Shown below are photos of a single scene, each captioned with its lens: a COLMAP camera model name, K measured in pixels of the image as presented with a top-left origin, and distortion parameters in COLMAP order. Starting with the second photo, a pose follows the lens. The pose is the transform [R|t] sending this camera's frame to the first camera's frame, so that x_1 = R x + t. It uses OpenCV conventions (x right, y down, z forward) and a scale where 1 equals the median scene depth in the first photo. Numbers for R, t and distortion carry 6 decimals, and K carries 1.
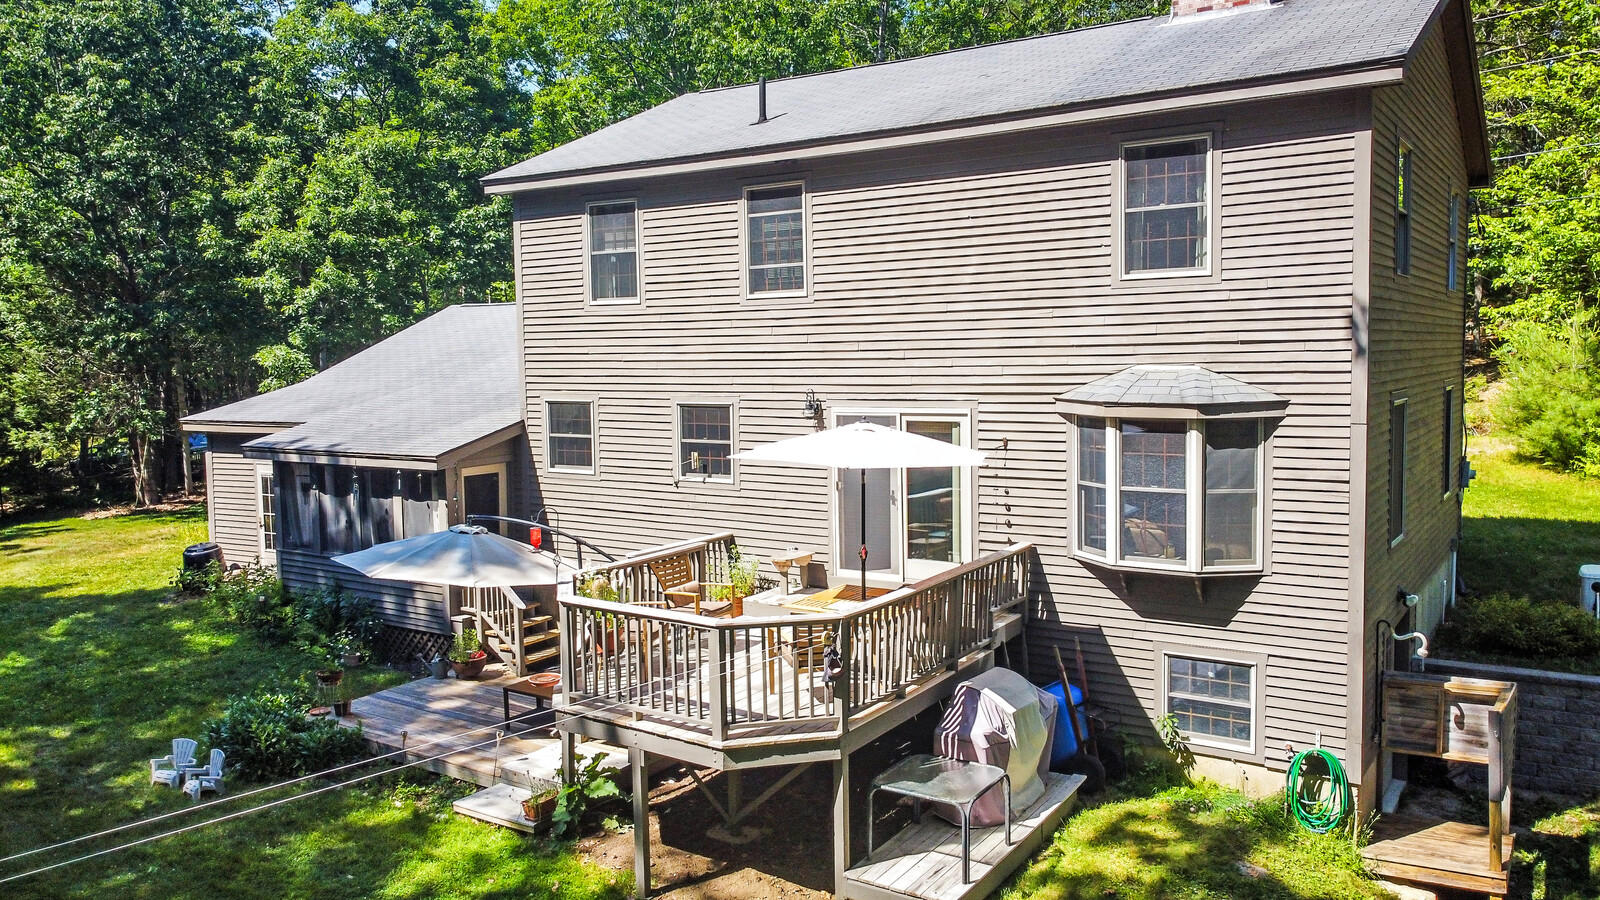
lens RADIAL K [[1202.0, 0, 801.3], [0, 1202.0, 440.0], [0, 0, 1]] dist [0.018337, -0.024671]
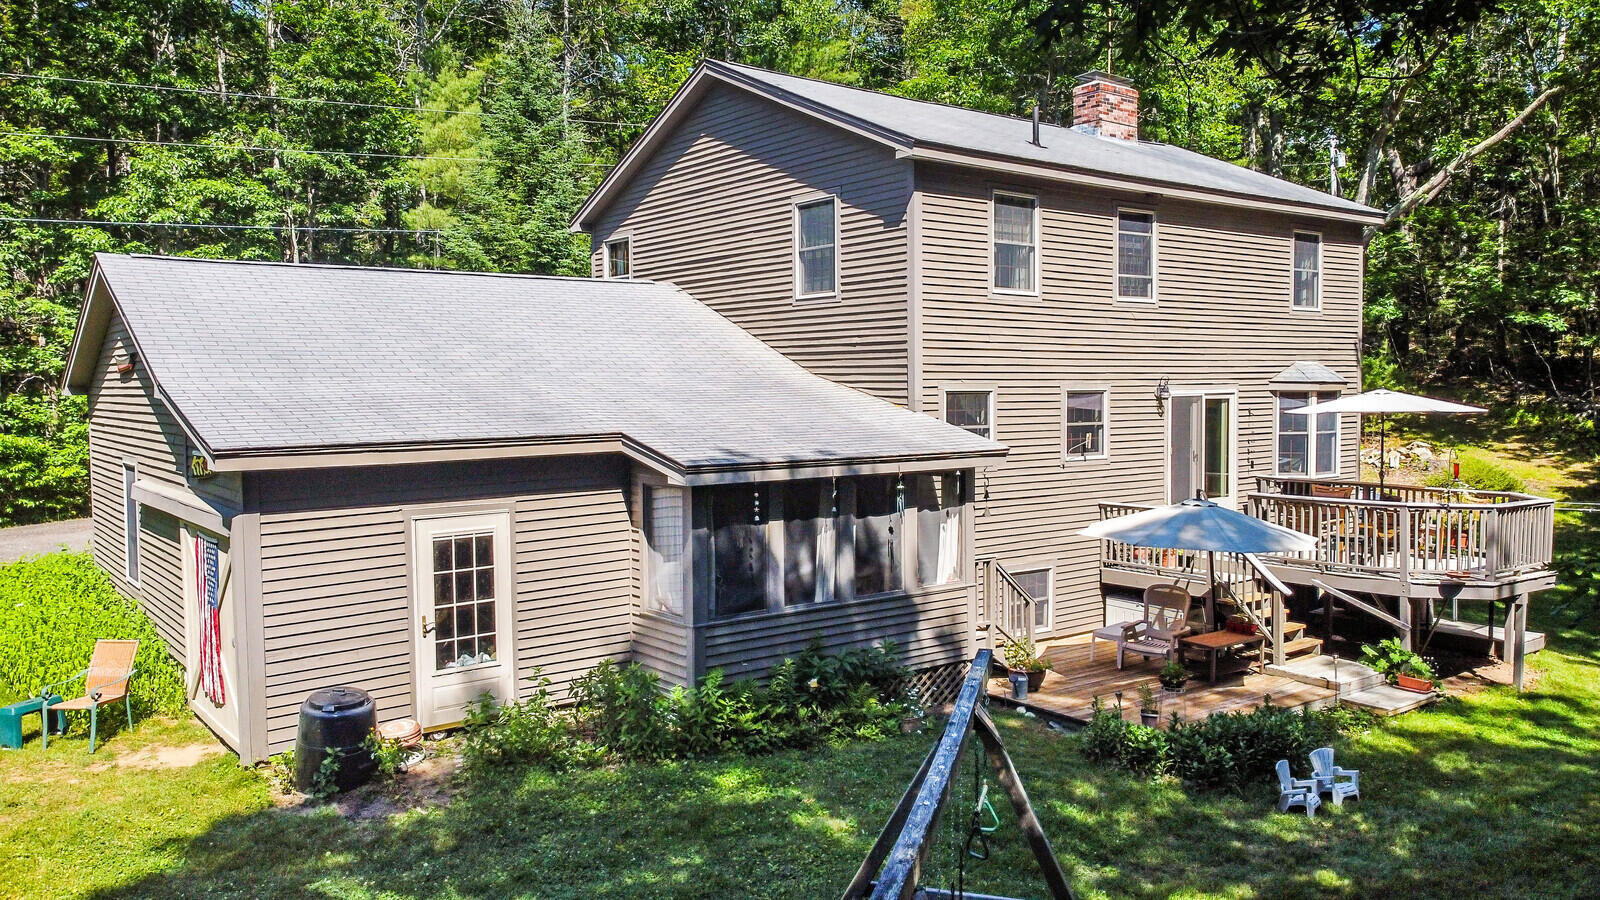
lens RADIAL K [[1202.0, 0, 801.3], [0, 1202.0, 440.0], [0, 0, 1]] dist [0.018337, -0.024671]
pose [[0.324260, -0.028619, 0.945535, -1.284660], [0.073054, 0.997315, 0.005133, -0.009039], [-0.943143, 0.067411, 0.325480, 0.922106]]
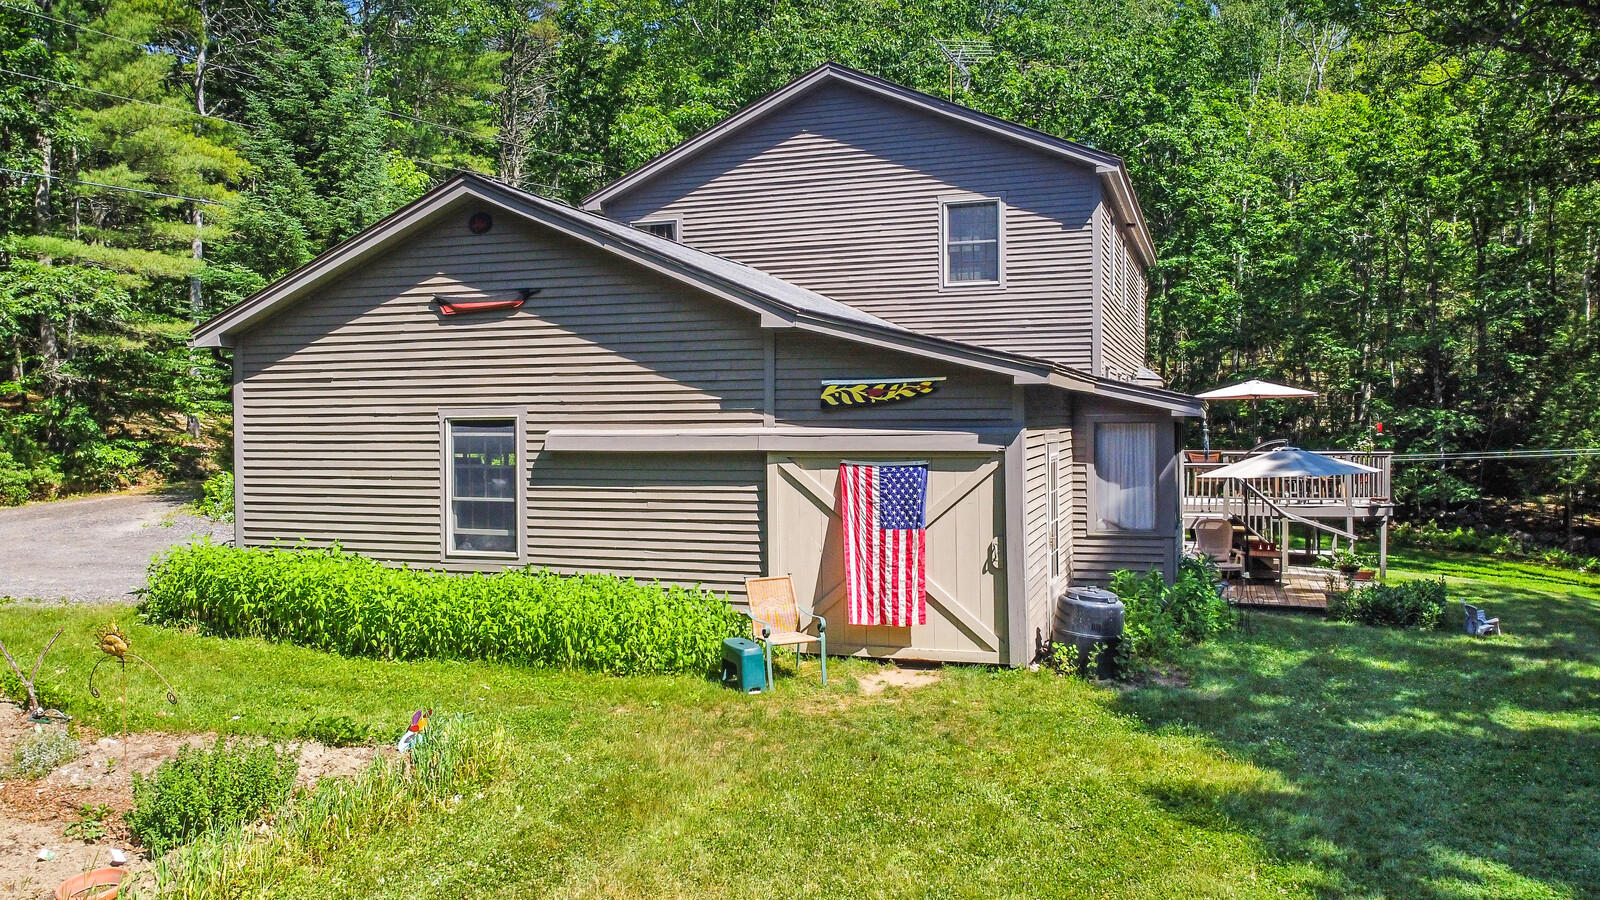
lens RADIAL K [[1202.0, 0, 801.3], [0, 1202.0, 440.0], [0, 0, 1]] dist [0.018337, -0.024671]
pose [[-0.243603, 0.010455, 0.969819, -1.409377], [0.083315, 0.996471, 0.010185, 0.001085], [-0.966290, 0.083282, -0.243614, 1.708555]]
